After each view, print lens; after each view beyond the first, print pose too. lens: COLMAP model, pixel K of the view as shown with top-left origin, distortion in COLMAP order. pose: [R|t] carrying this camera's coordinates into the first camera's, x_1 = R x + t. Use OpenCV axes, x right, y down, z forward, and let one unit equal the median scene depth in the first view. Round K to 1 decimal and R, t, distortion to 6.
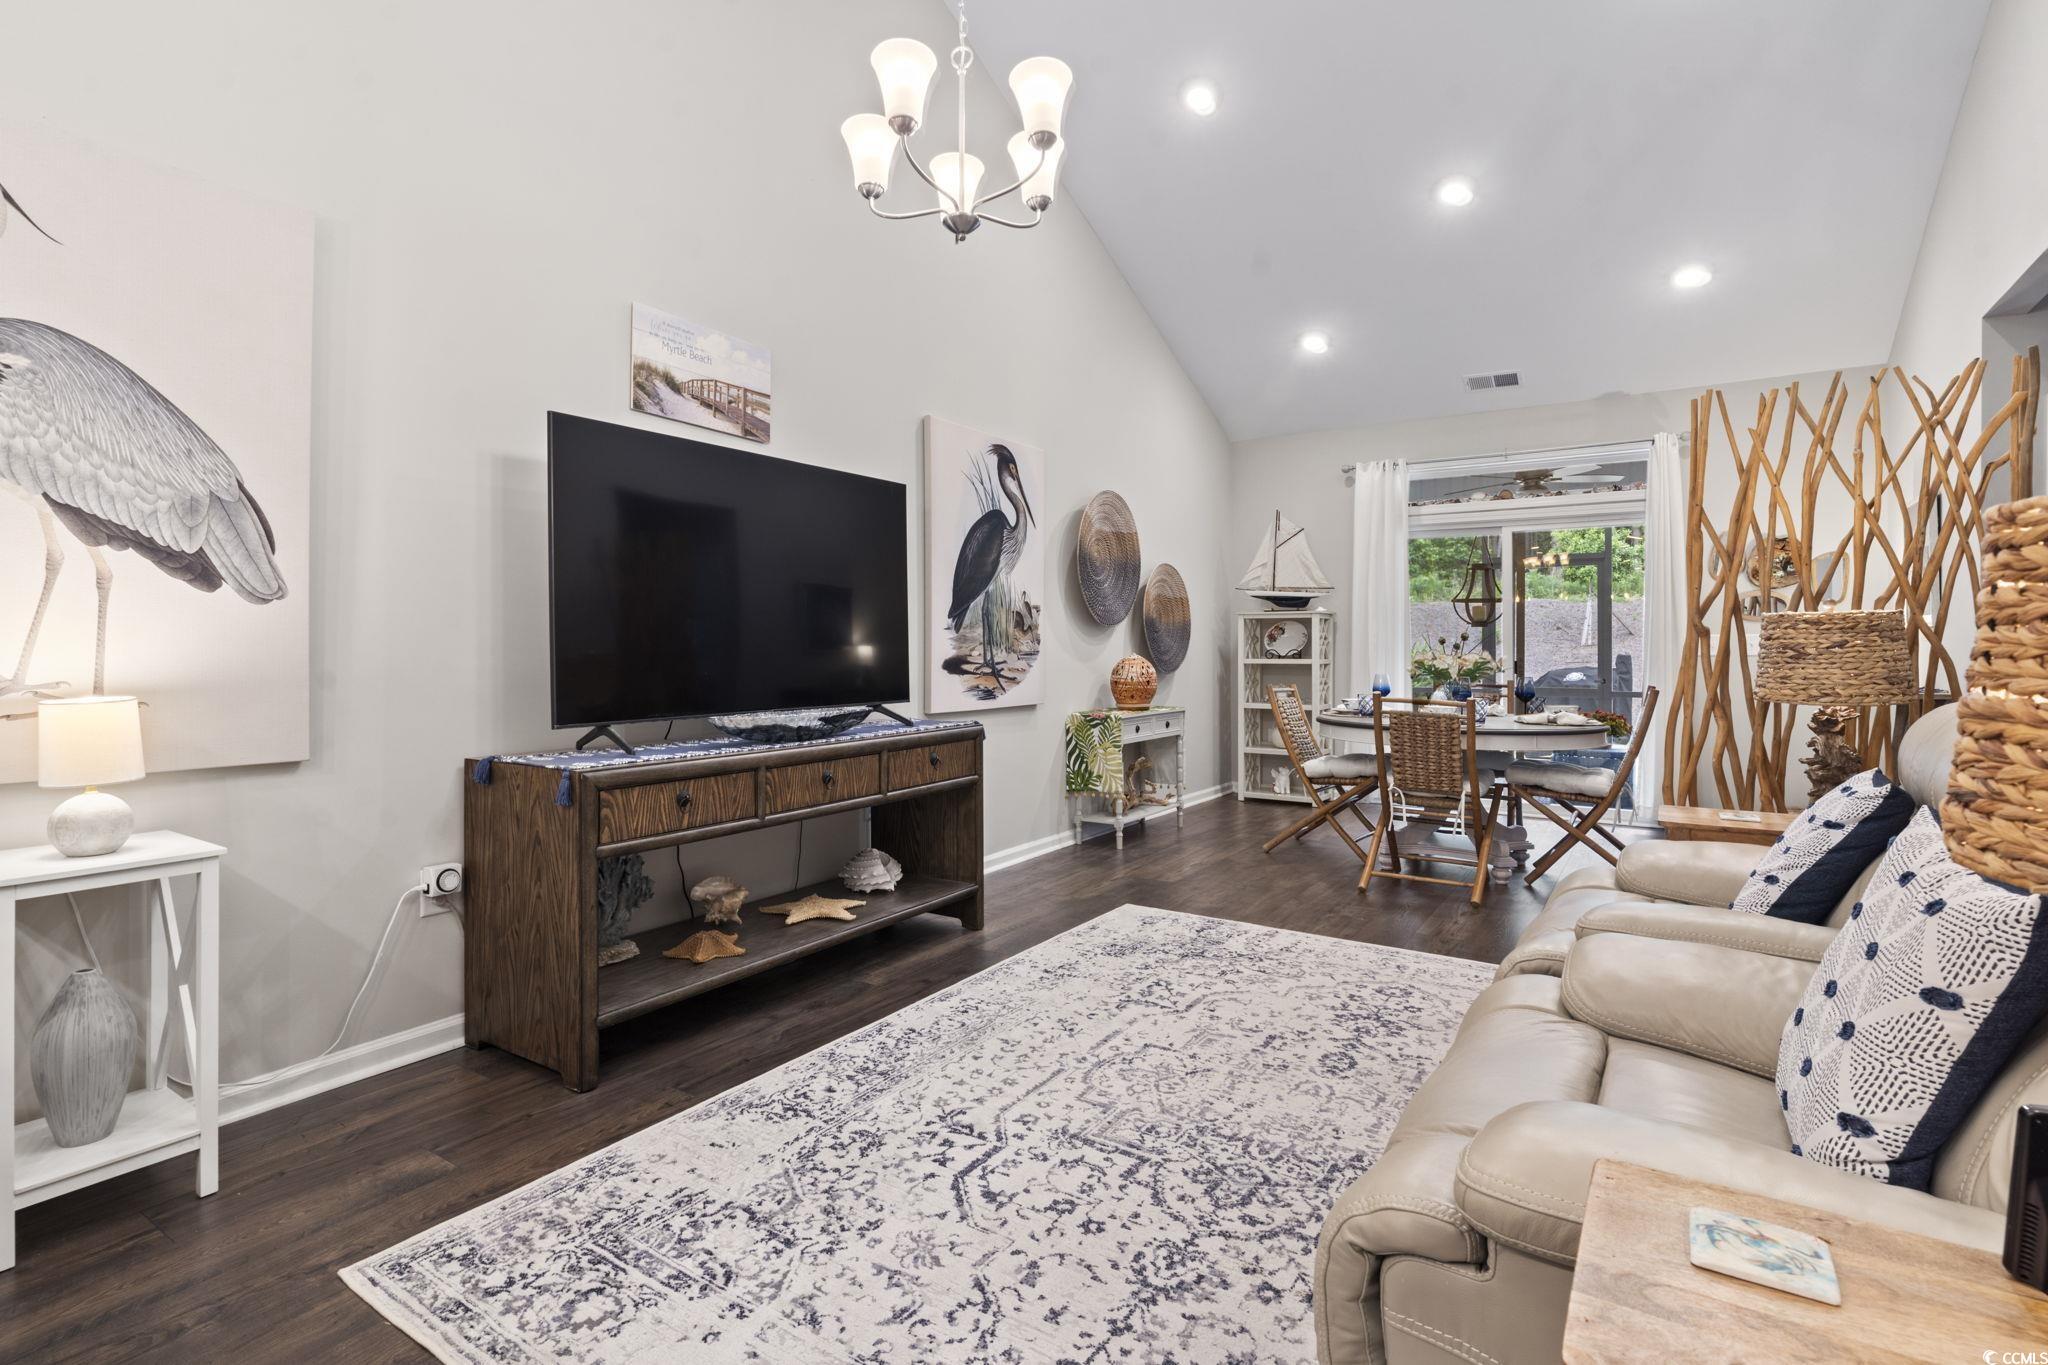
lens RADIAL K [[989.9, 0, 1022.0], [0, 989.9, 663.7], [0, 0, 1]] dist [0.002250, 0.001061]
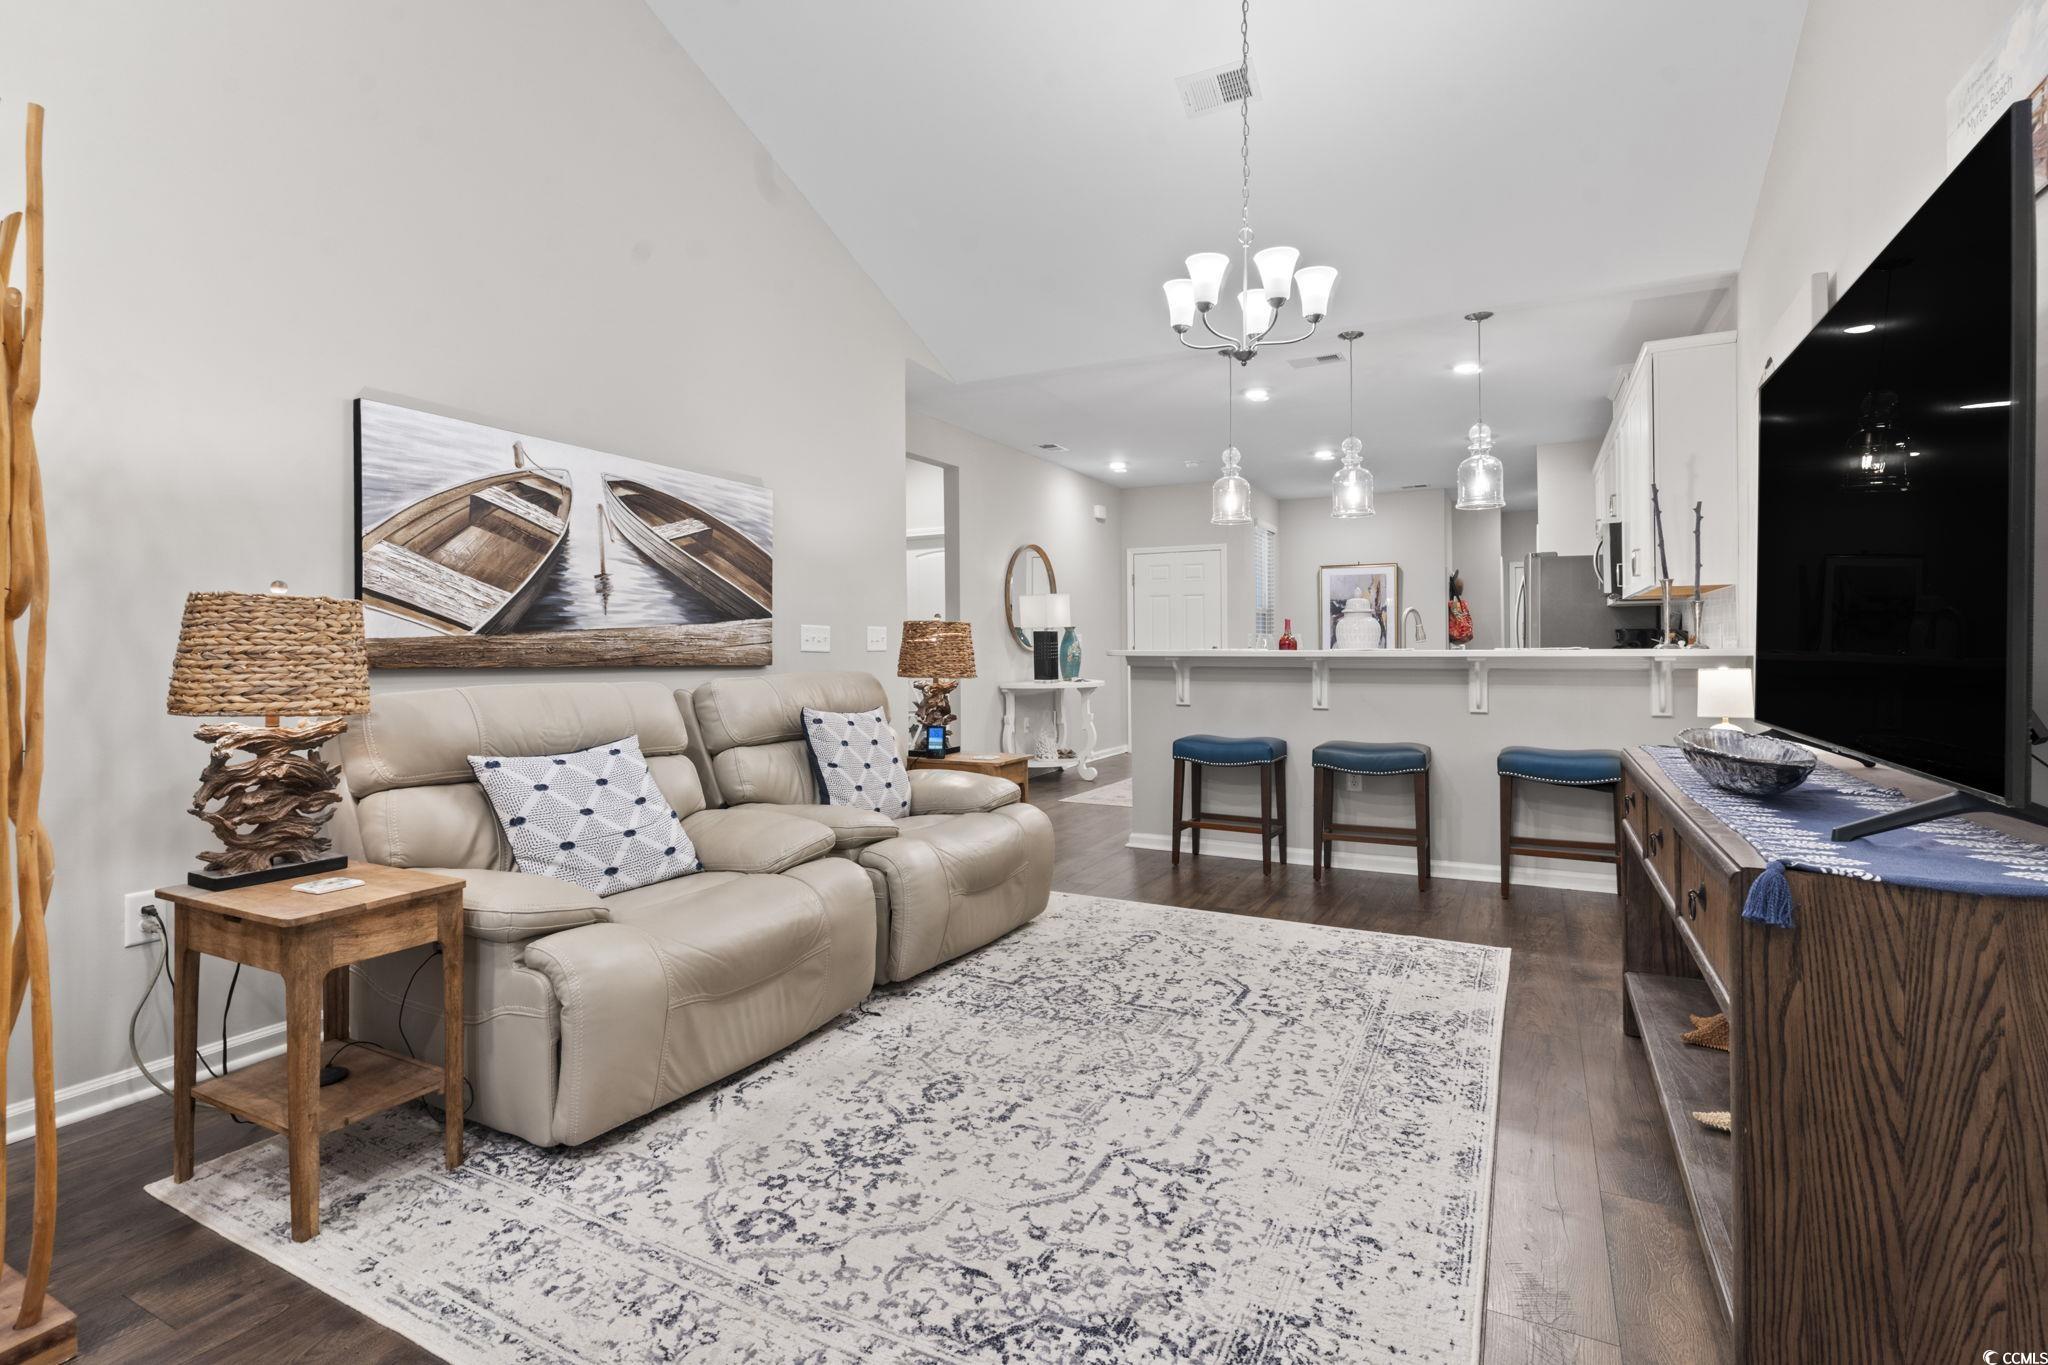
lens RADIAL K [[989.9, 0, 1022.0], [0, 989.9, 663.7], [0, 0, 1]] dist [0.002250, 0.001061]
pose [[-0.994204, 0.007136, -0.107270, 0.326376], [0.003658, 0.999462, 0.032586, -0.023981], [0.107444, 0.032005, -0.993696, 1.825772]]
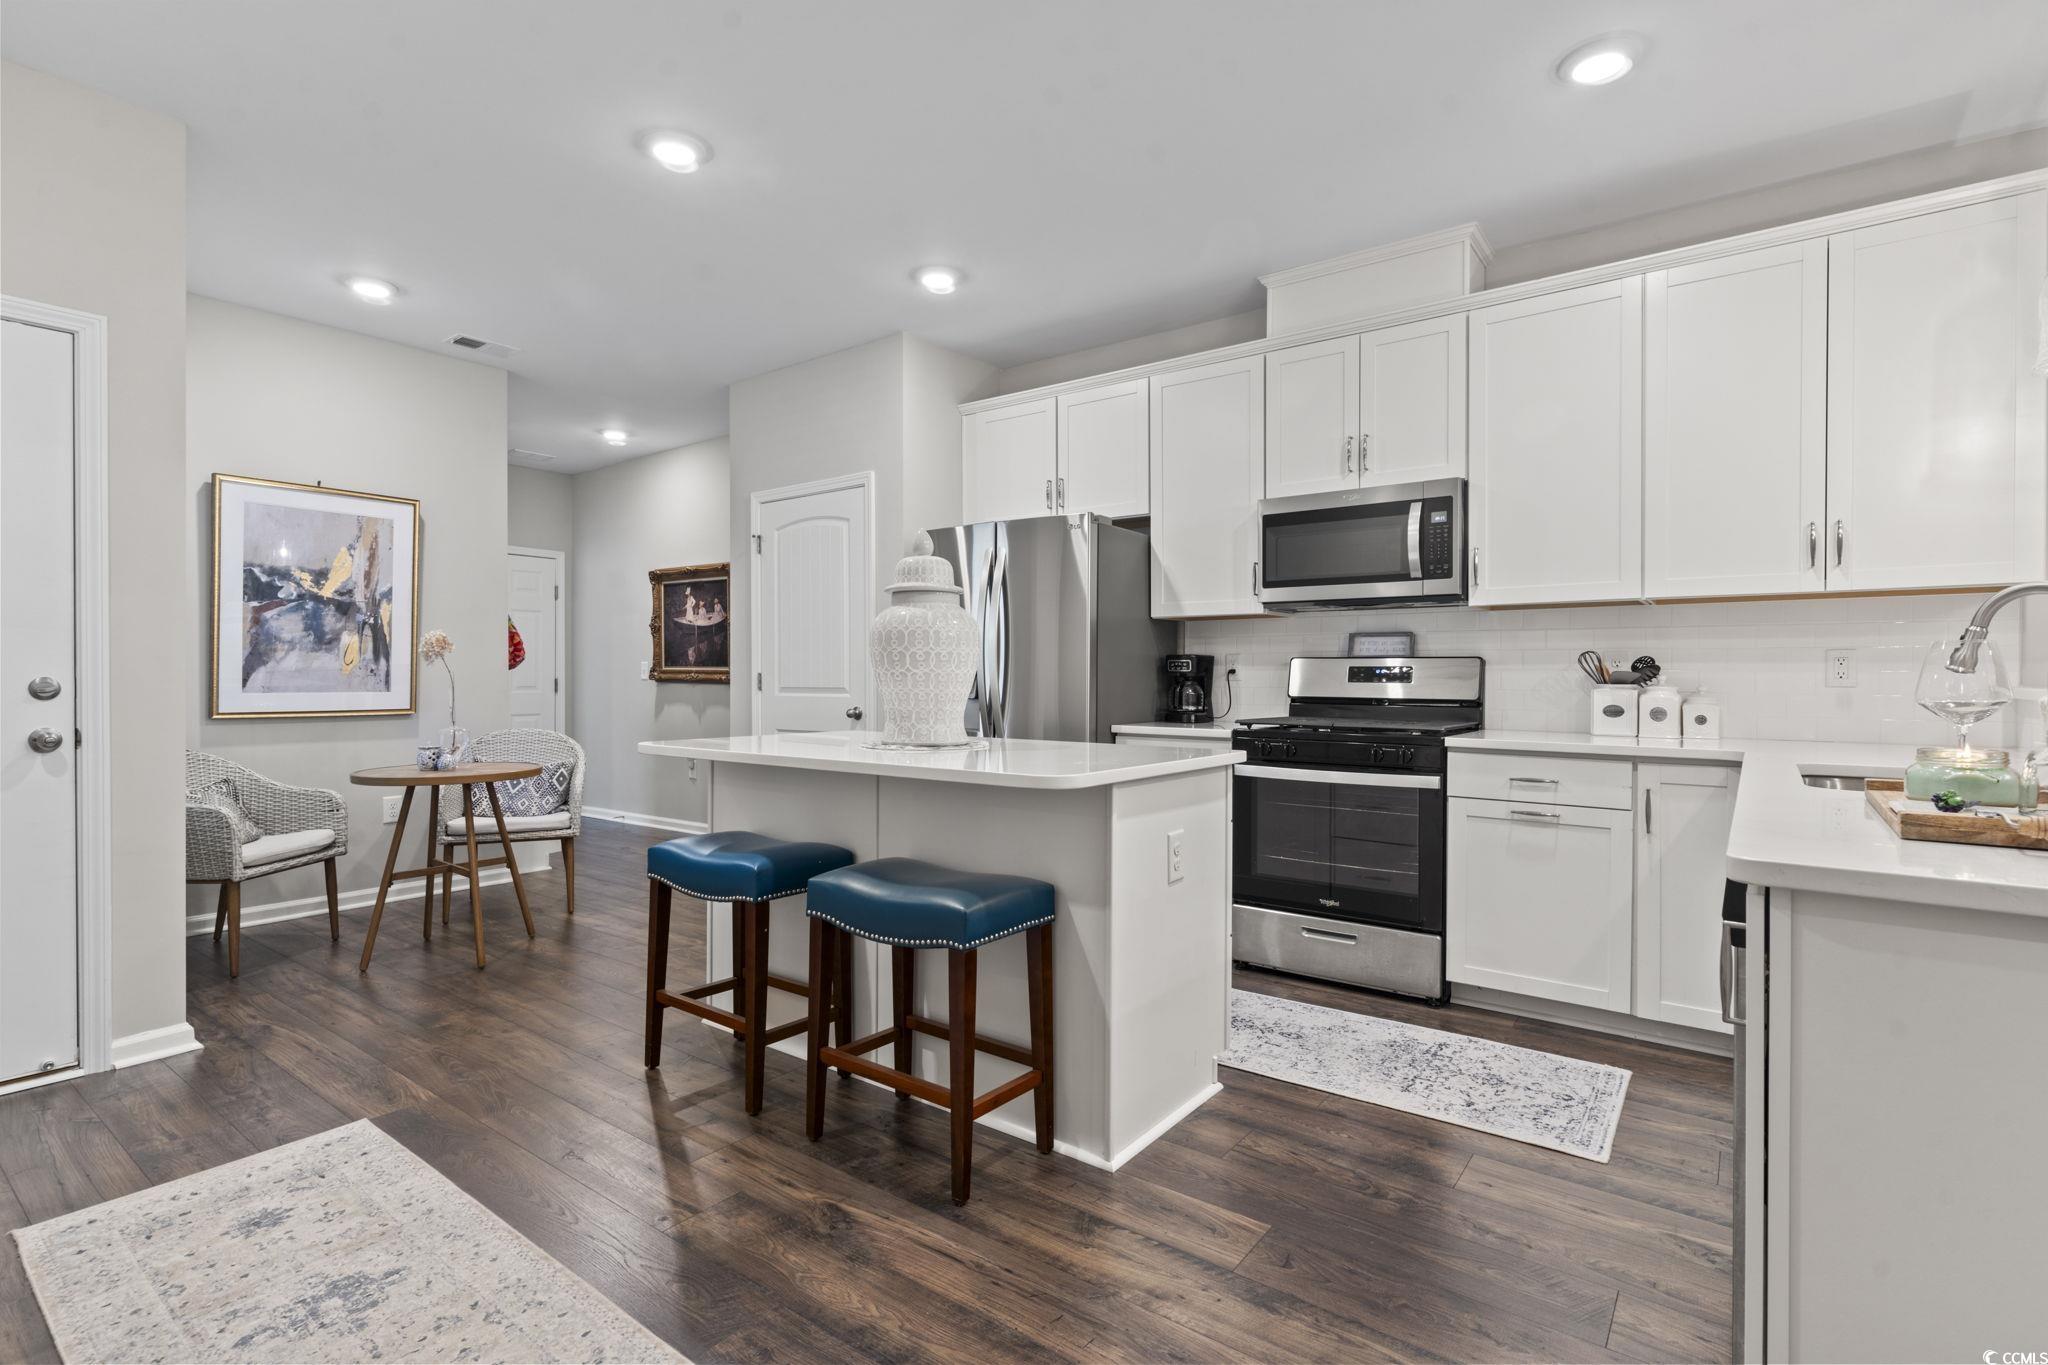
lens RADIAL K [[969.6, 0, 1024.0], [0, 969.6, 682.5], [0, 0, 1]] dist [0.000183, 0.000031]
pose [[-0.067353, 0.004652, -0.997718, 0.137984], [-0.016990, 0.999839, 0.005809, 0.015584], [0.997585, 0.017342, -0.067264, -0.599325]]
